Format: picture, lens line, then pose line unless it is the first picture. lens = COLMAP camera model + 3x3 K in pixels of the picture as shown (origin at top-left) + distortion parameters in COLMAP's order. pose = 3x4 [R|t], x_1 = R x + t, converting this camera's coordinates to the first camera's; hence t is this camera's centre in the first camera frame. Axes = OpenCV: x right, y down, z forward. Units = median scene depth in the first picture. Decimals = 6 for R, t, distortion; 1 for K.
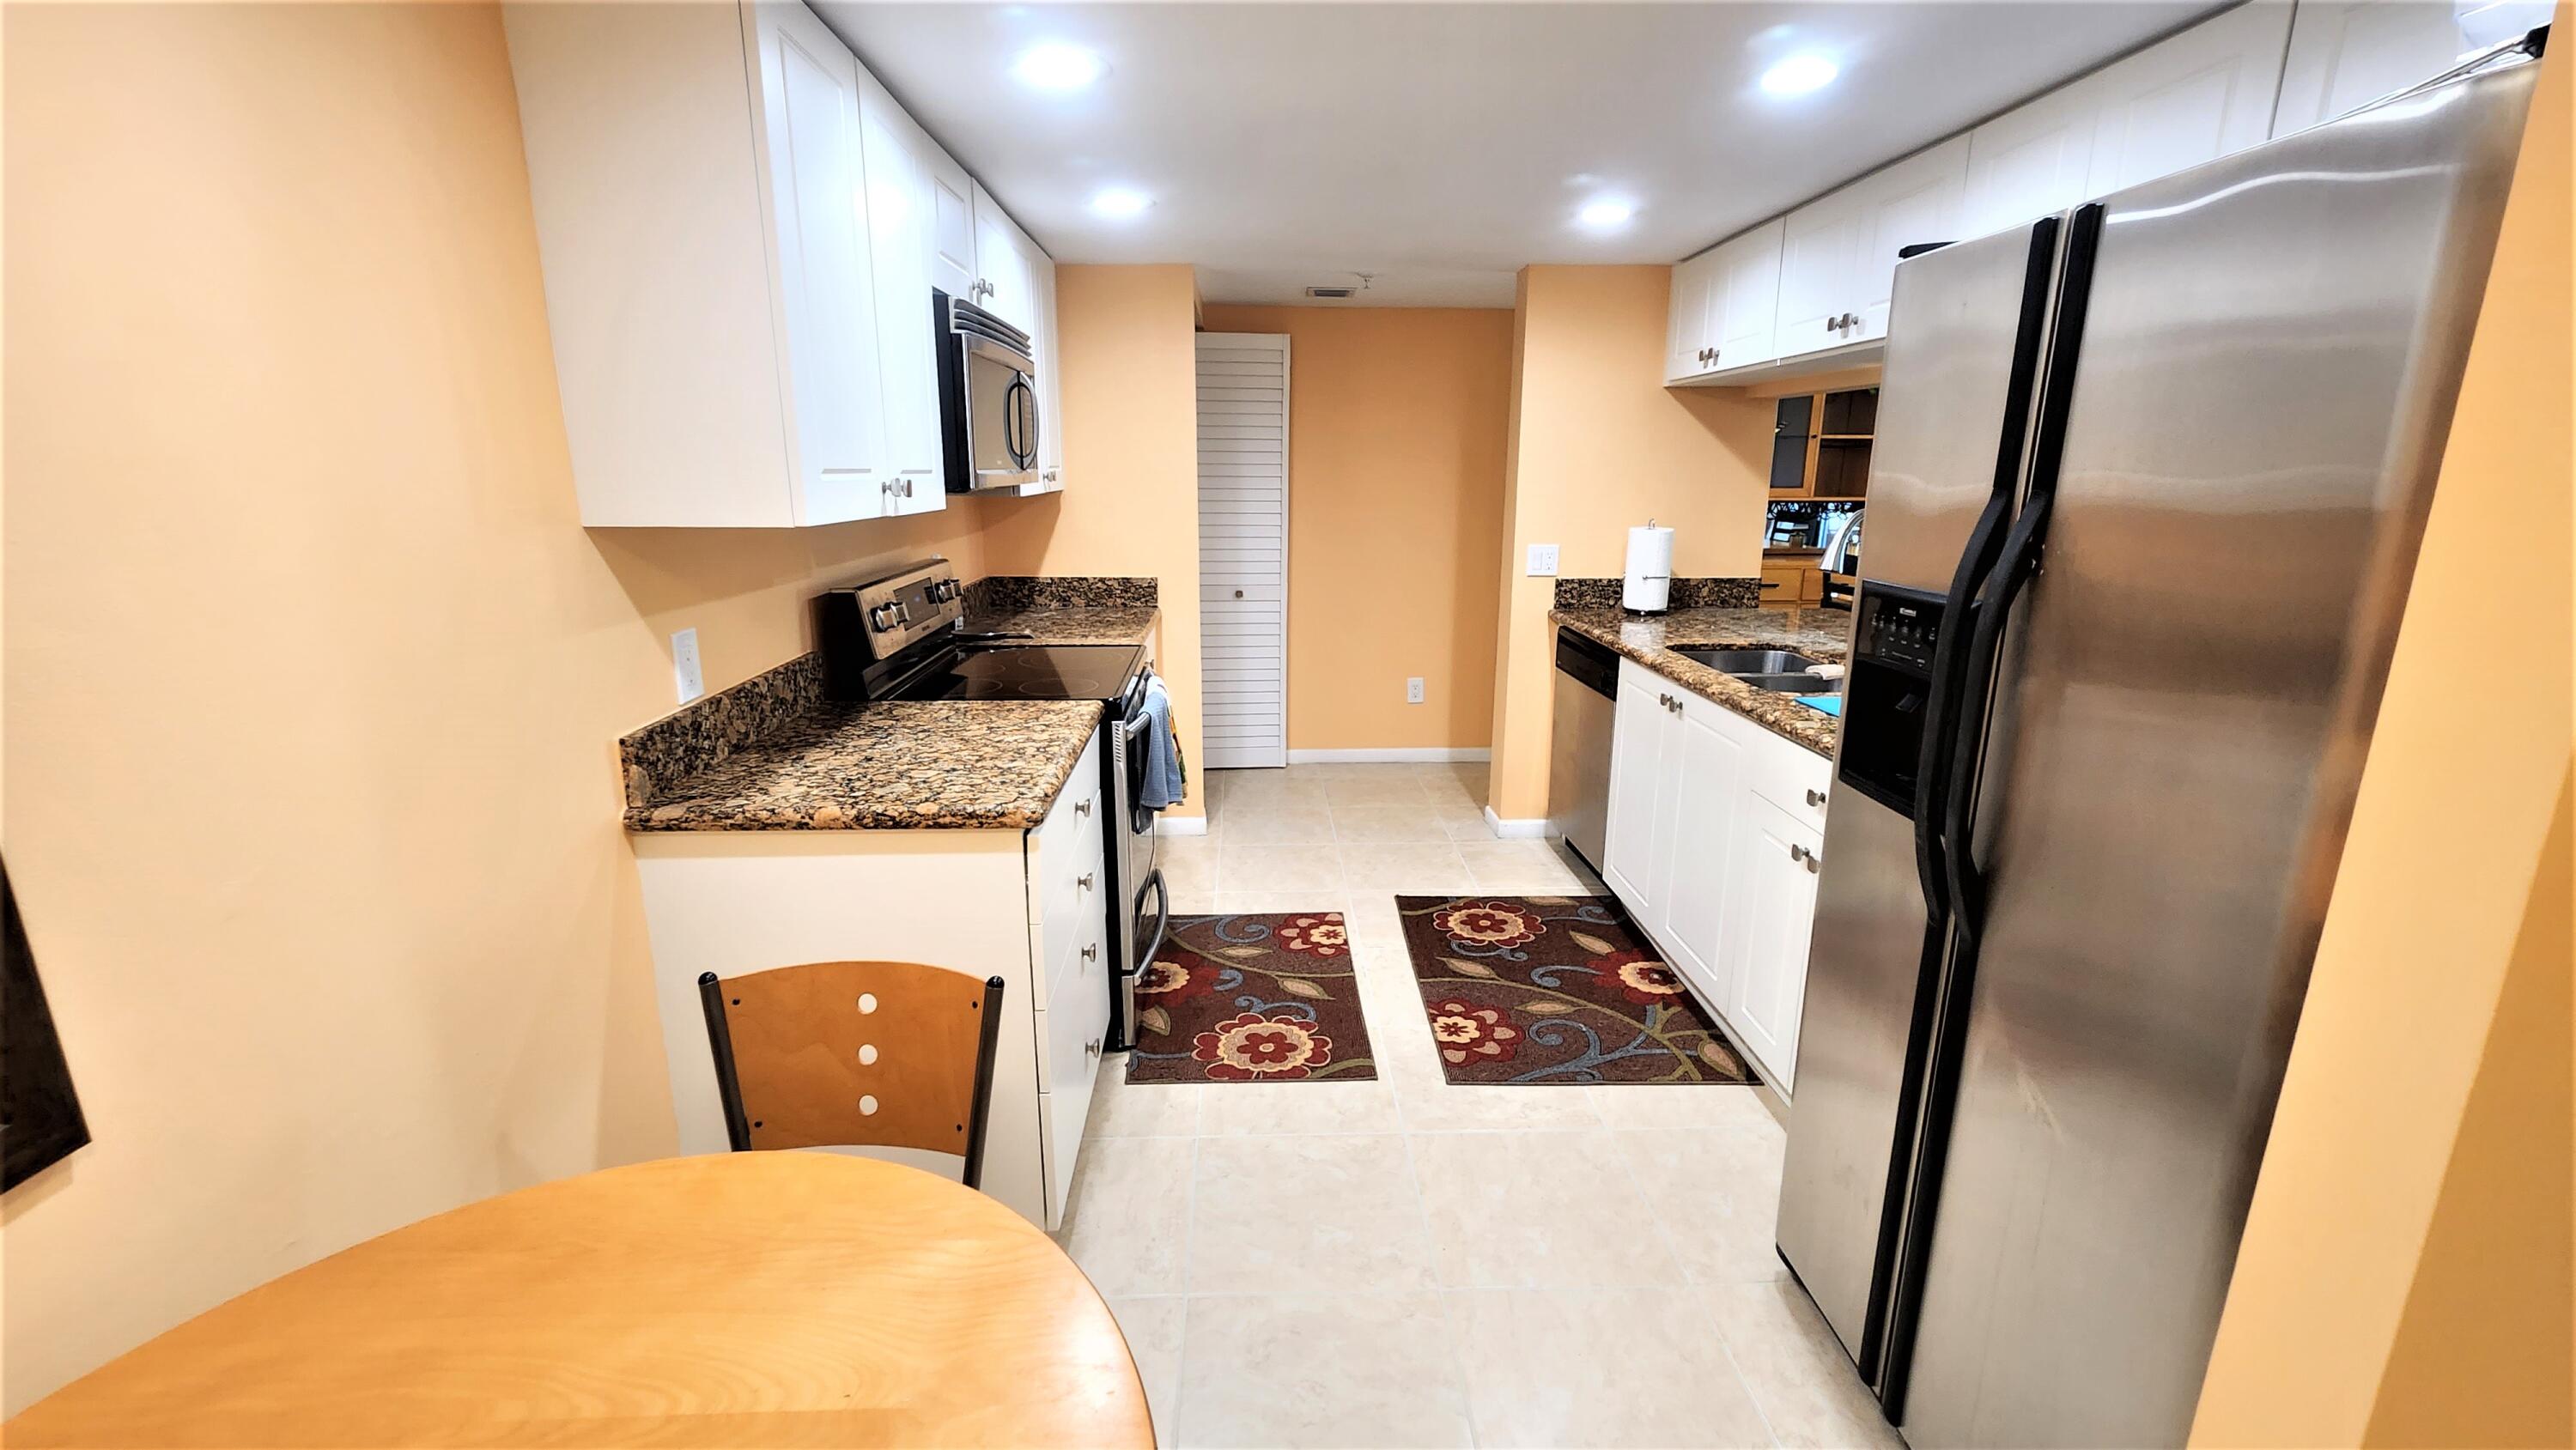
lens RADIAL K [[1060.4, 0, 1288.0], [0, 1060.4, 725.0], [0, 0, 1]] dist [-0.000869, 0.000060]
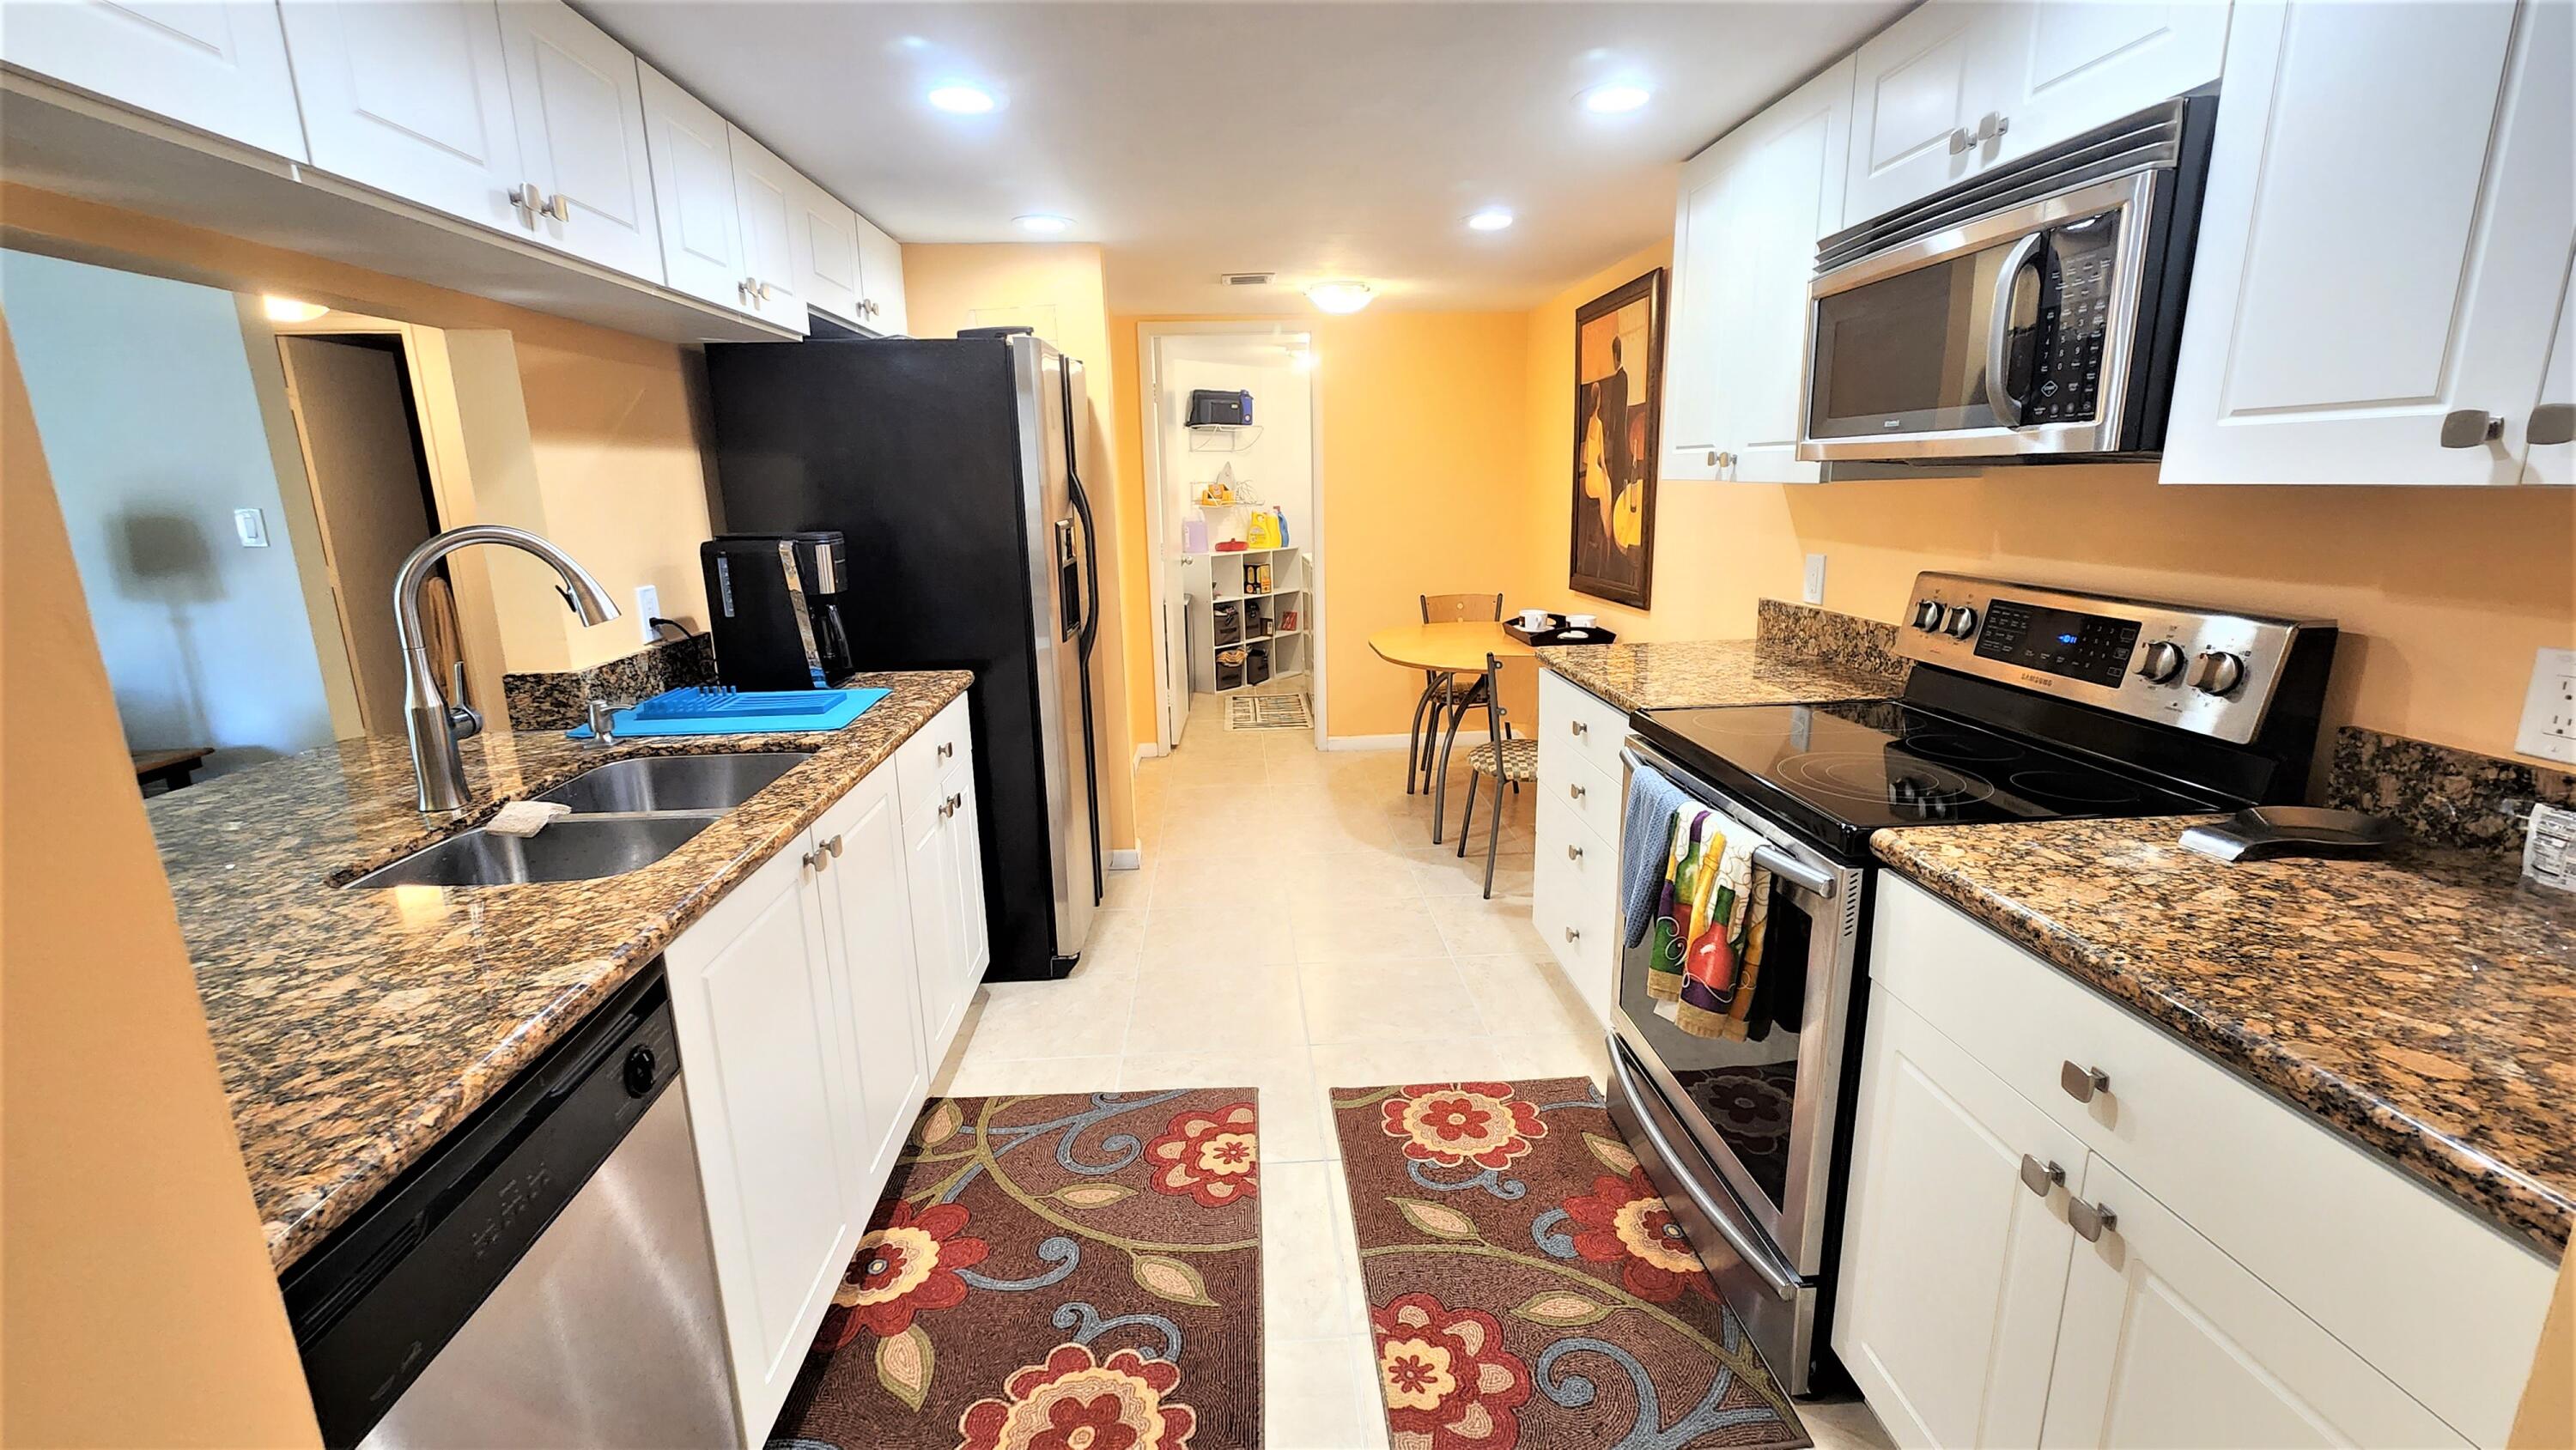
lens RADIAL K [[1060.4, 0, 1288.0], [0, 1060.4, 725.0], [0, 0, 1]] dist [-0.000869, 0.000060]
pose [[-0.999568, 0.023608, -0.017518, 0.120064], [0.013125, 0.891590, 0.452653, -0.359579], [0.026305, 0.452228, -0.891515, 1.562968]]
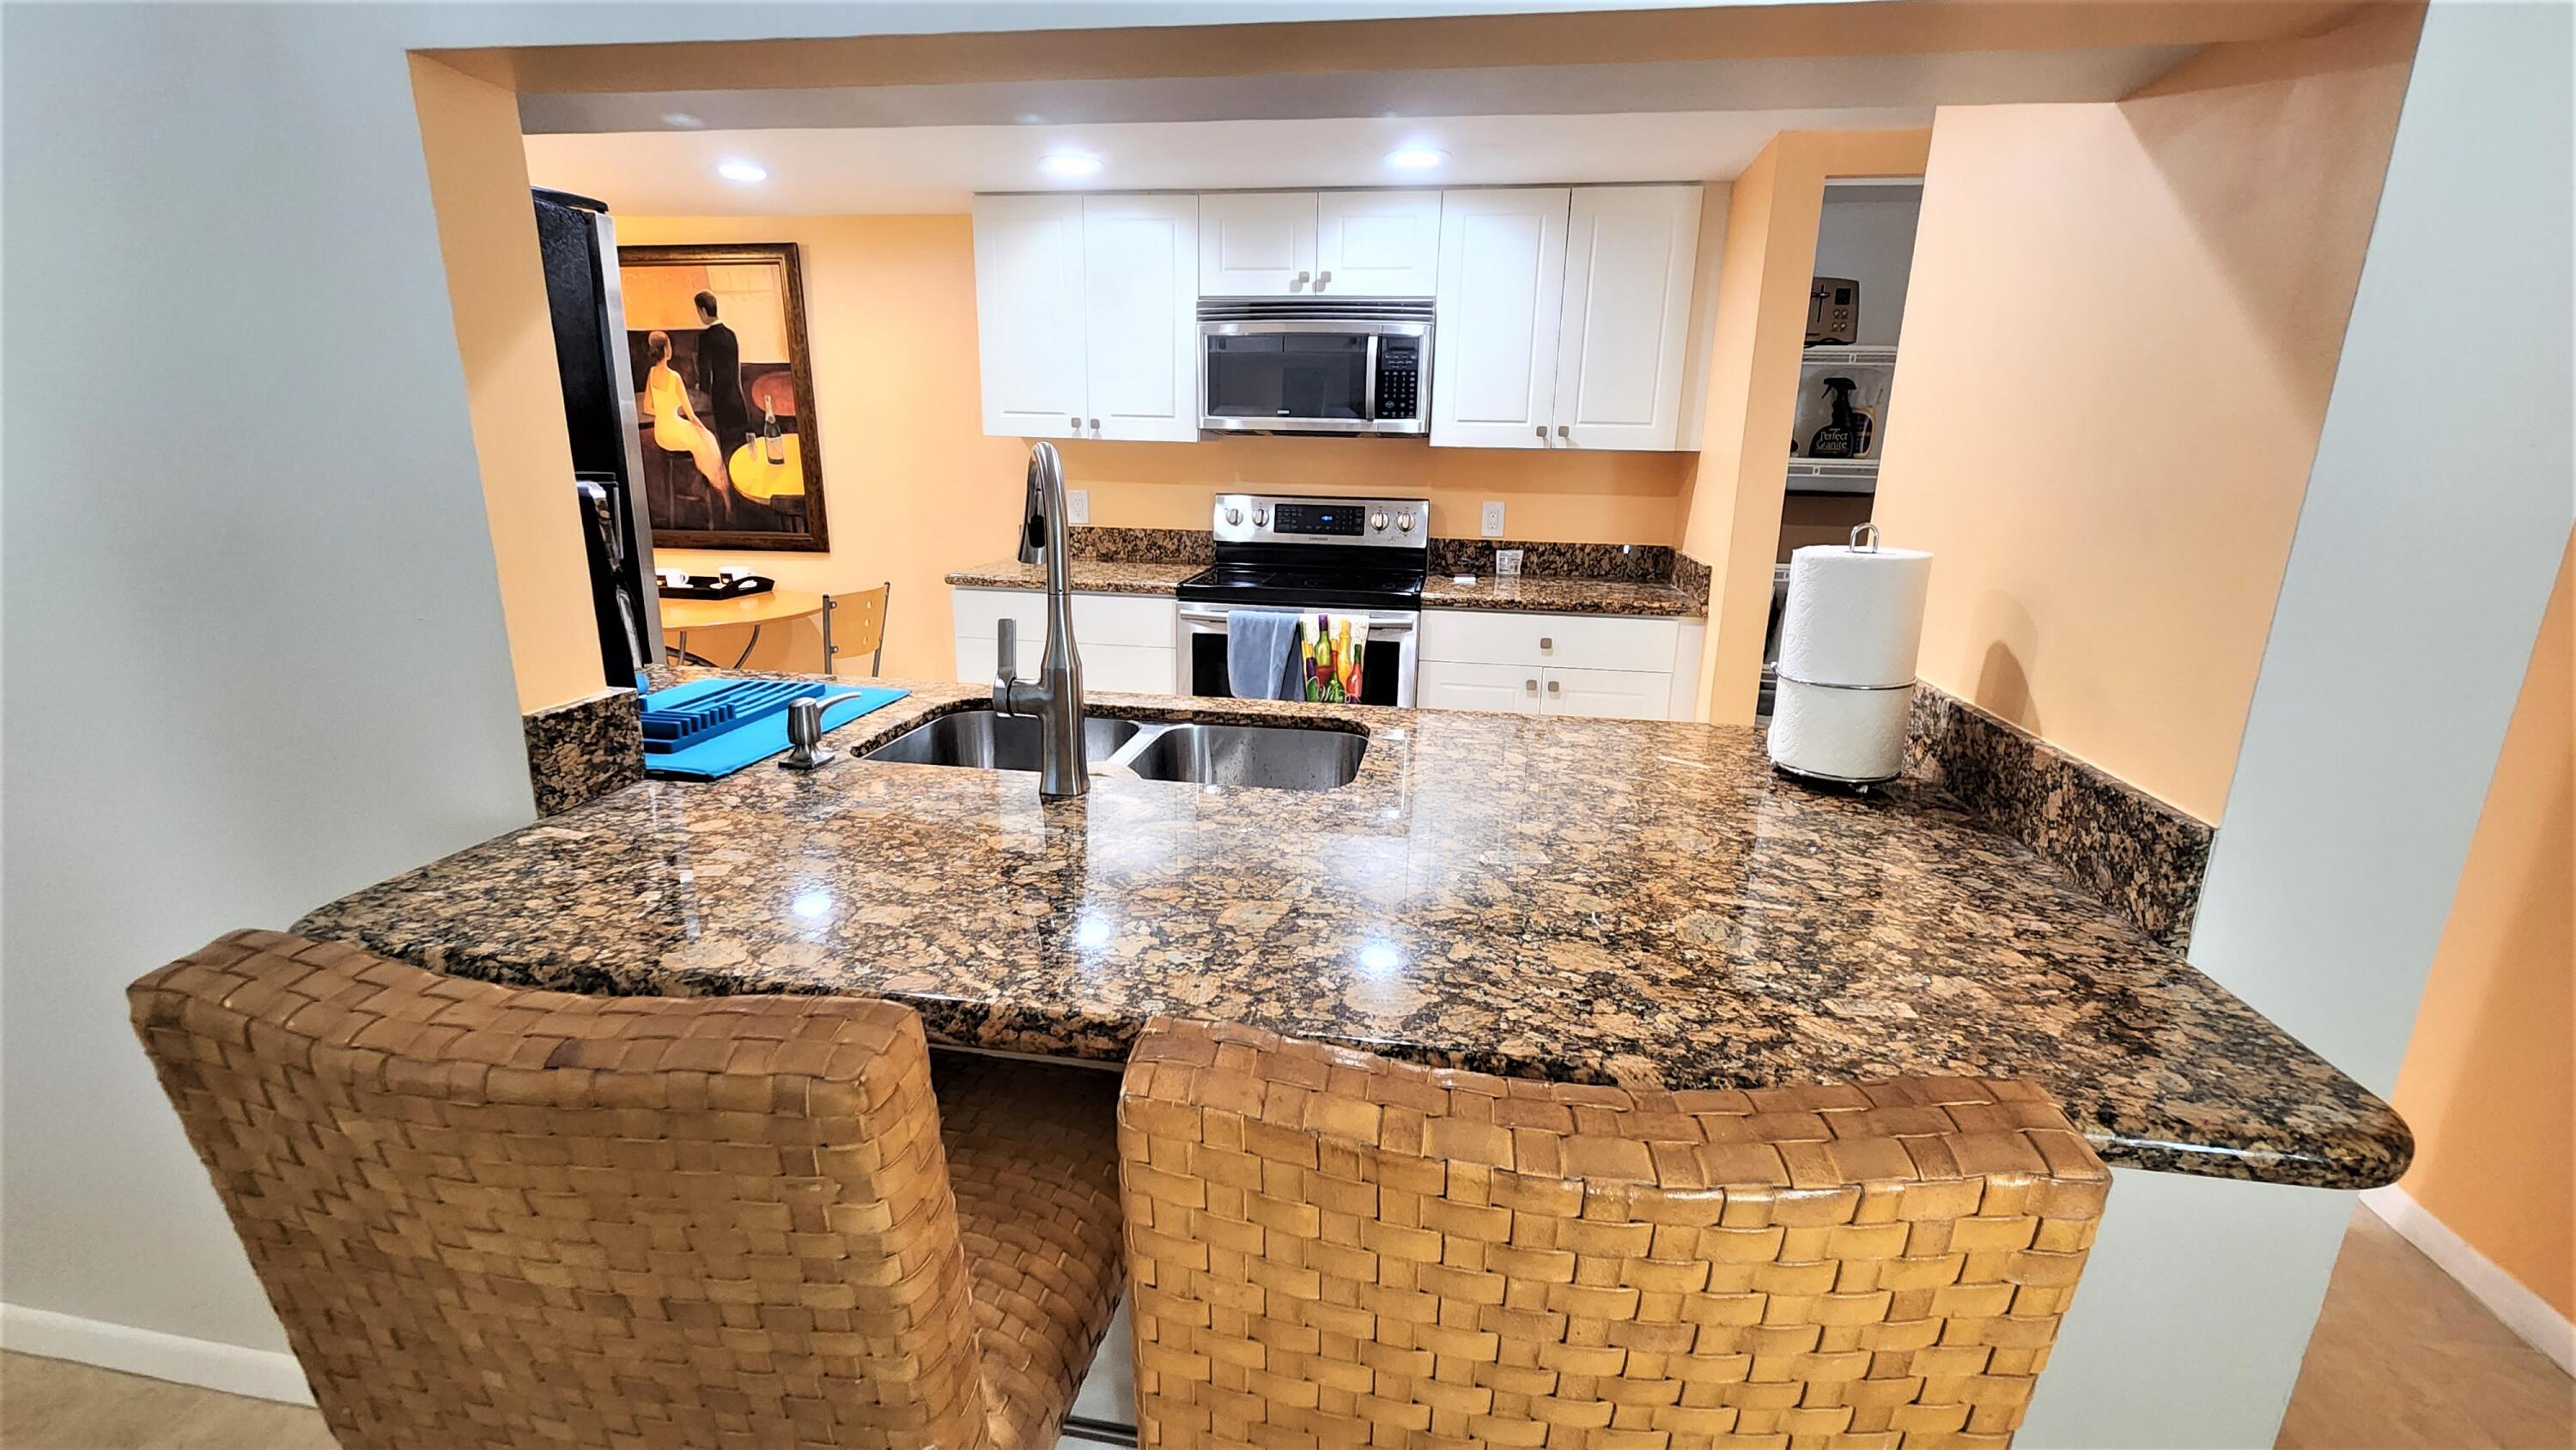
lens RADIAL K [[1060.4, 0, 1288.0], [0, 1060.4, 725.0], [0, 0, 1]] dist [-0.000869, 0.000060]
pose [[-0.199697, 0.242947, -0.949262, 1.012838], [-0.252555, 0.923281, 0.289428, -0.251002], [0.946751, 0.297539, -0.123019, 1.191406]]
